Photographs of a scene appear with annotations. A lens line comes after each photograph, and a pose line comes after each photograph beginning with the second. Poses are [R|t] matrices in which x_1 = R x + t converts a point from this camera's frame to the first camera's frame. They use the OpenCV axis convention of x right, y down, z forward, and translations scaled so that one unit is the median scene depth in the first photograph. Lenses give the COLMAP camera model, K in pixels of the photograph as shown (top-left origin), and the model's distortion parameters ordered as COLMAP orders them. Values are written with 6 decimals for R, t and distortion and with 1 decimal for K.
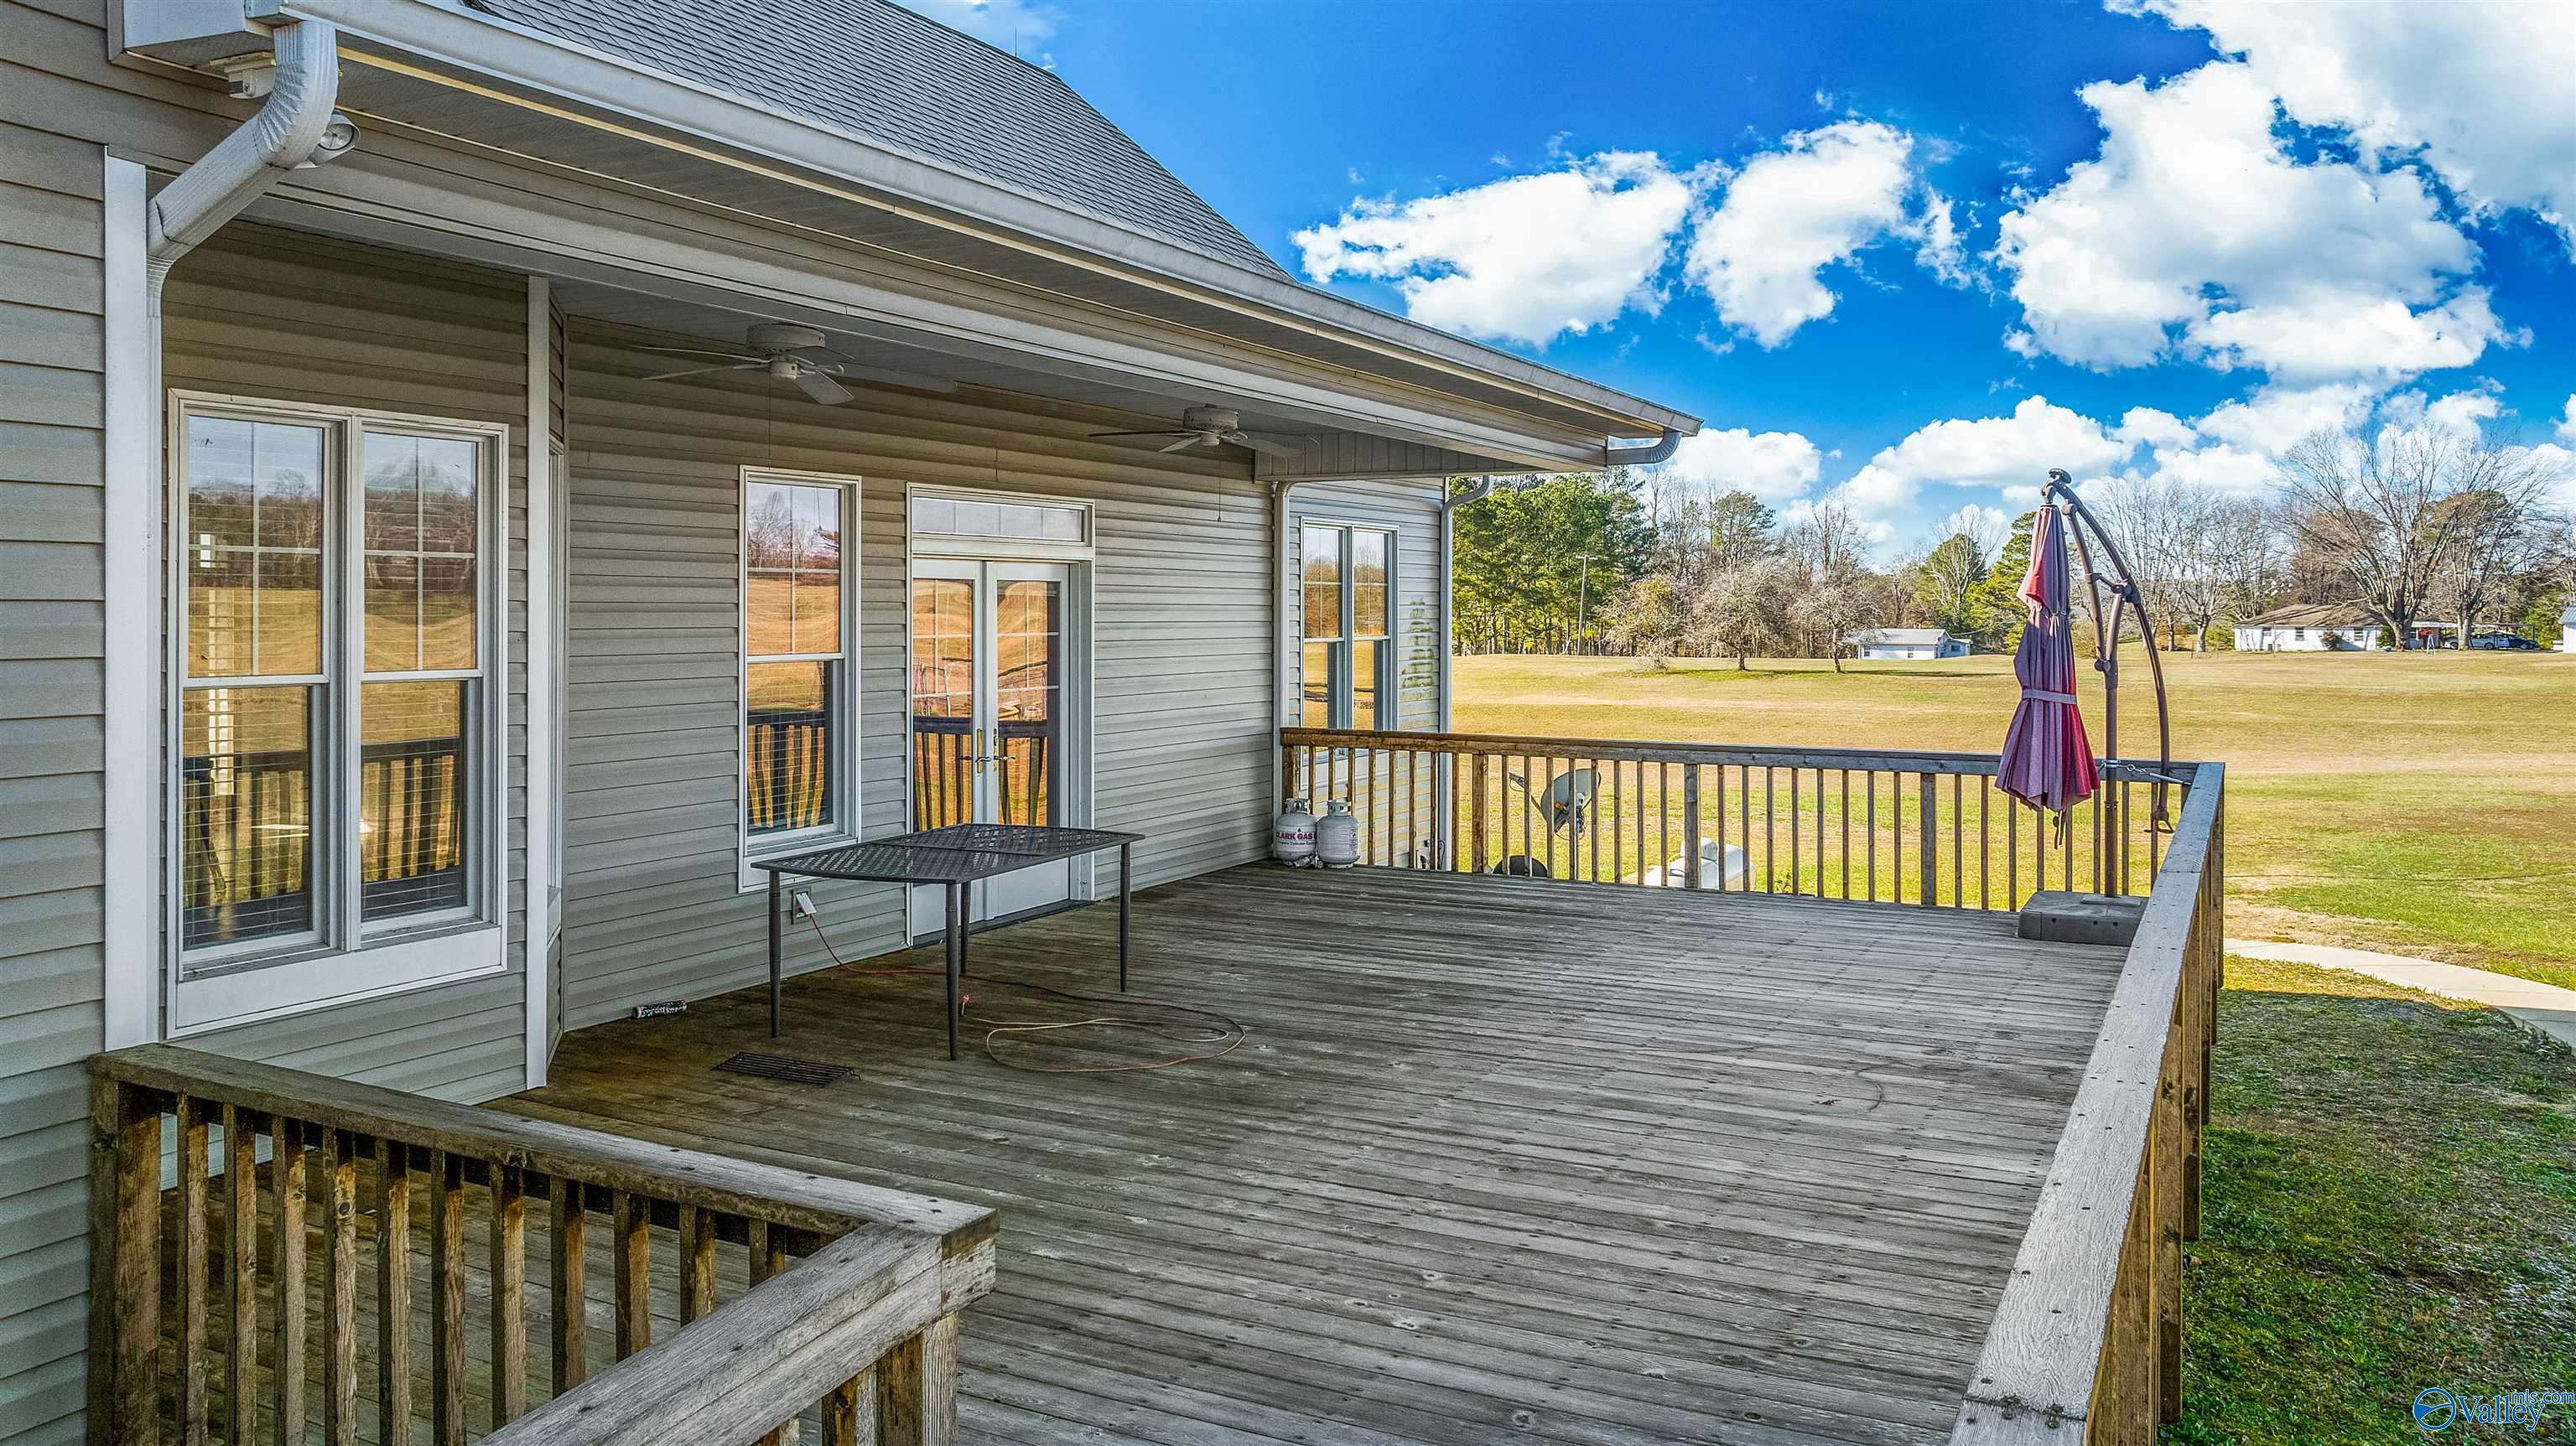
lens RADIAL K [[1881.2, 0, 1286.8], [0, 1881.2, 712.8], [0, 0, 1]] dist [-0.027700, 0.018706]
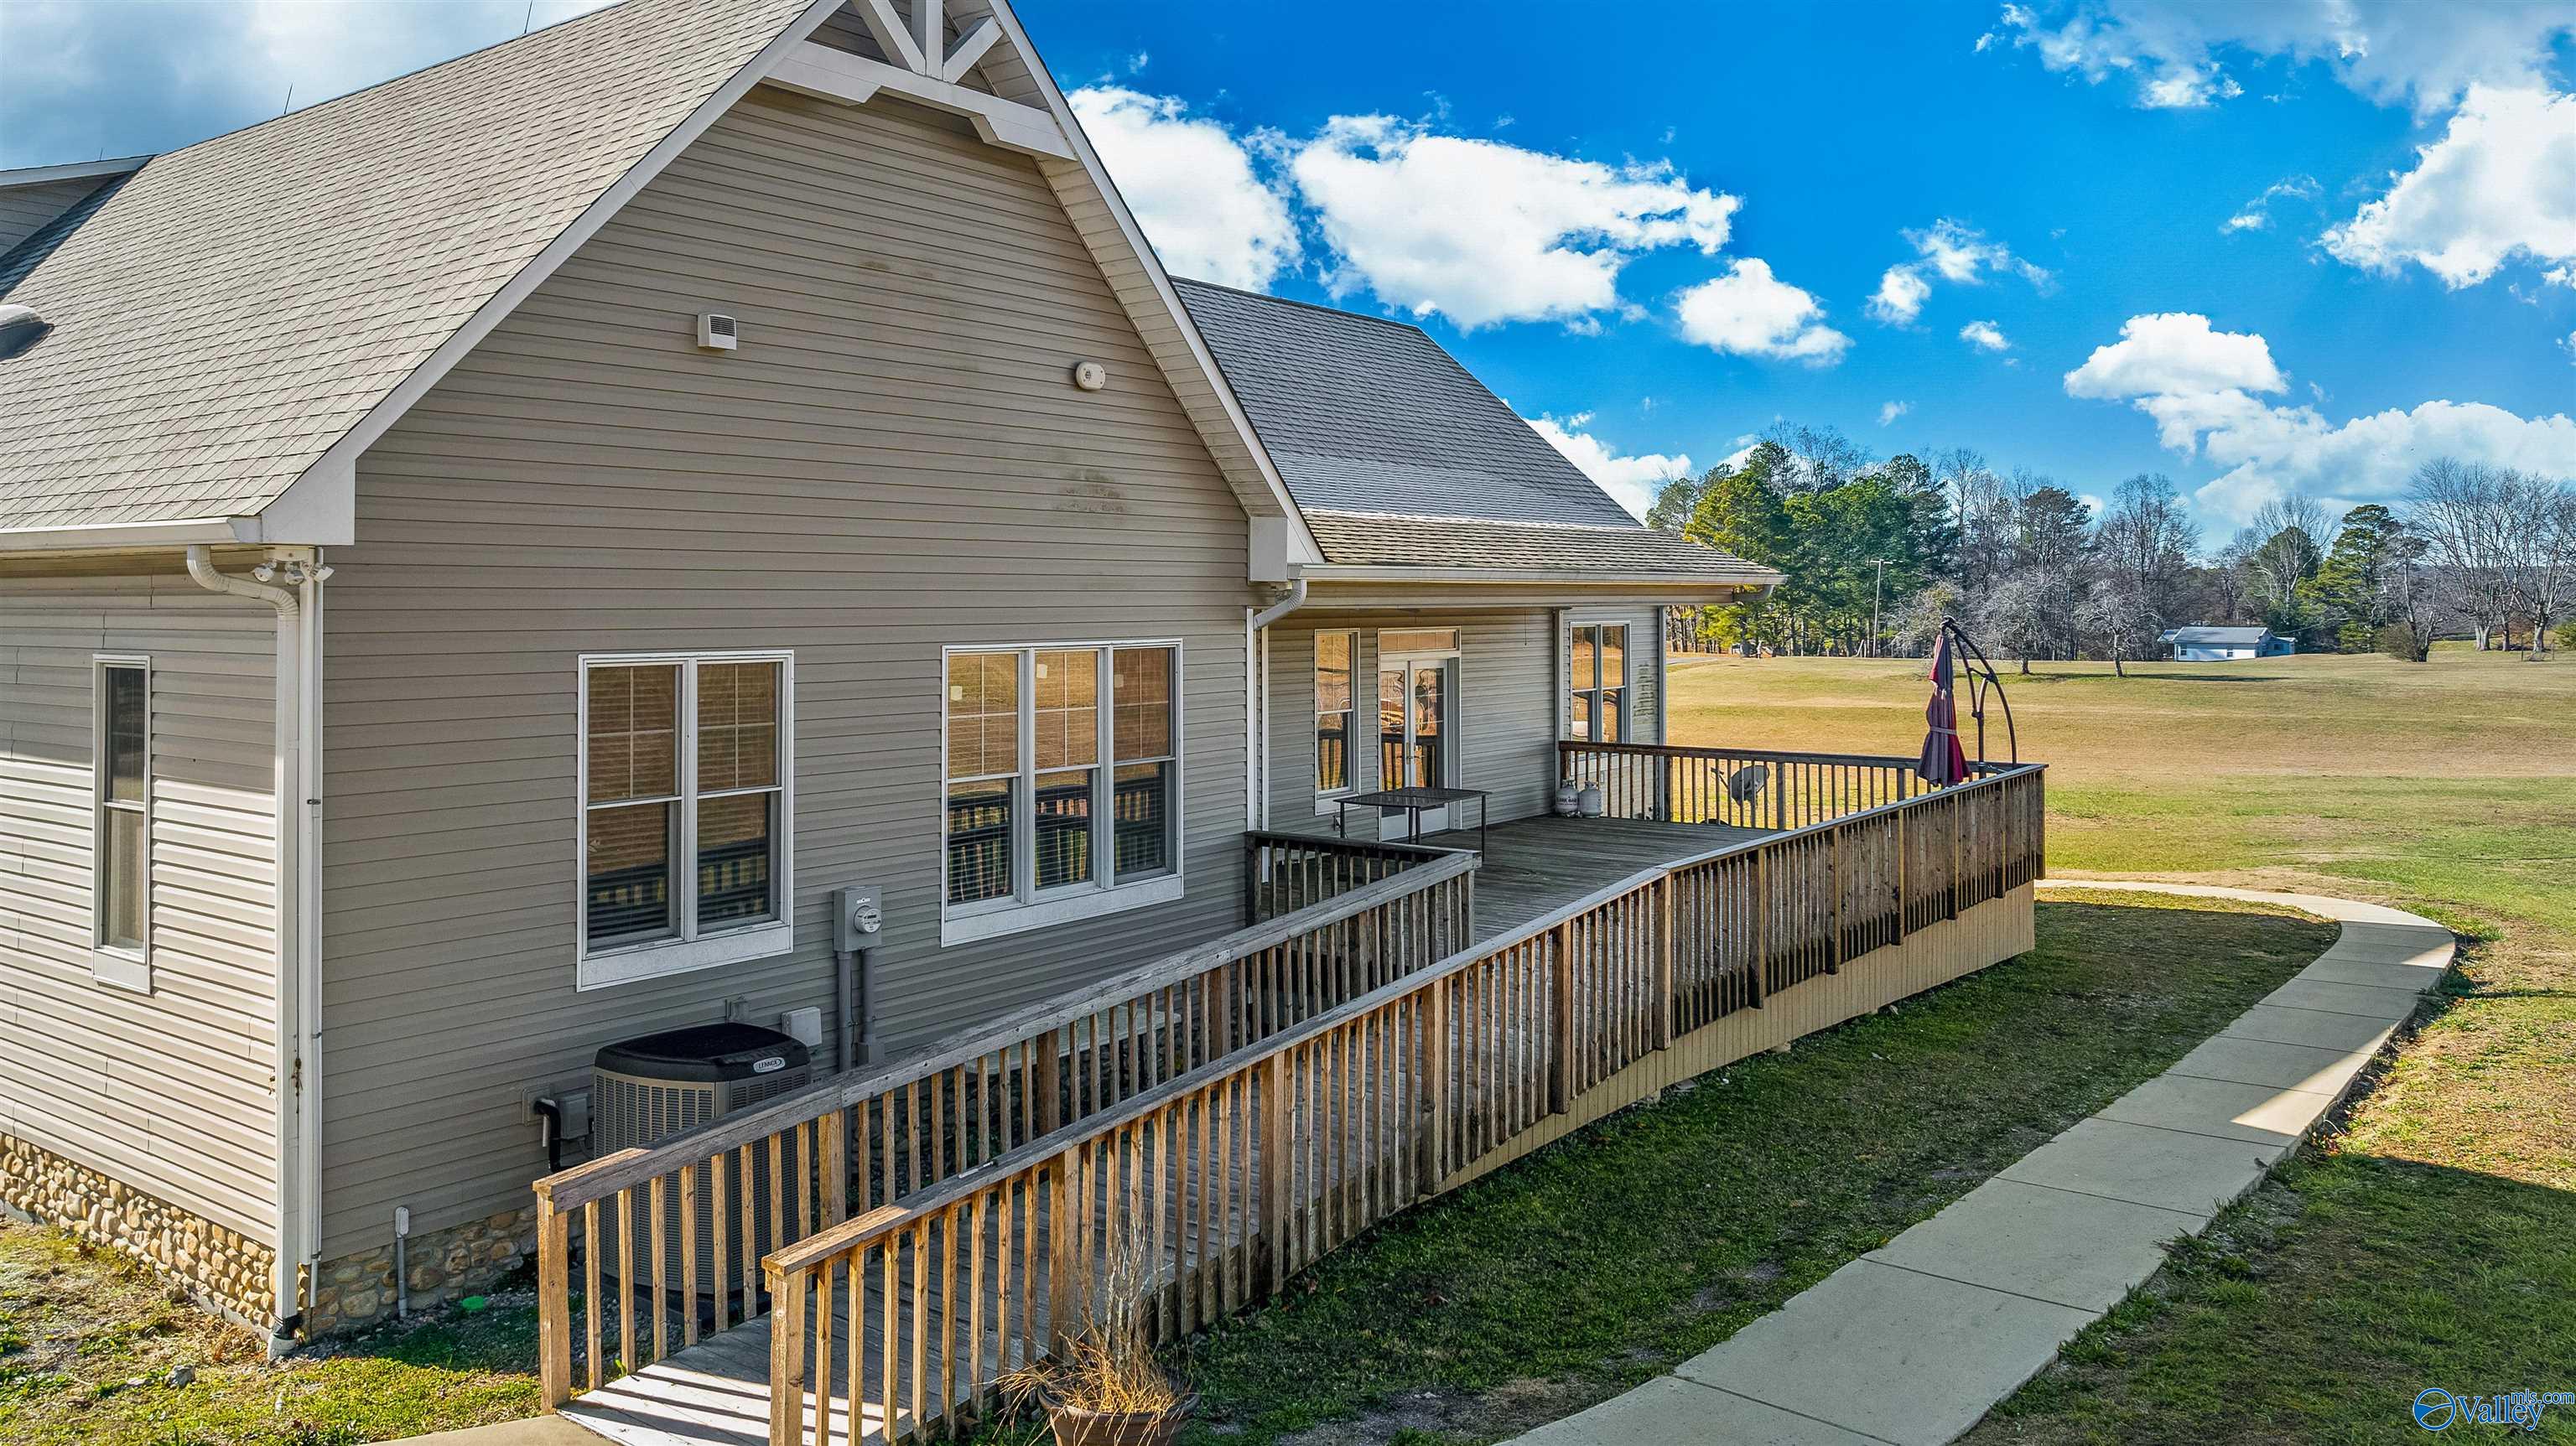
lens RADIAL K [[1881.2, 0, 1275.1], [0, 1881.2, 576.5], [0, 0, 1]] dist [-0.027700, 0.018706]
pose [[0.986106, -0.007402, -0.165955, 0.023284], [-0.004157, 0.997595, -0.069194, -0.019121], [0.166068, 0.068922, 0.983703, -0.680829]]
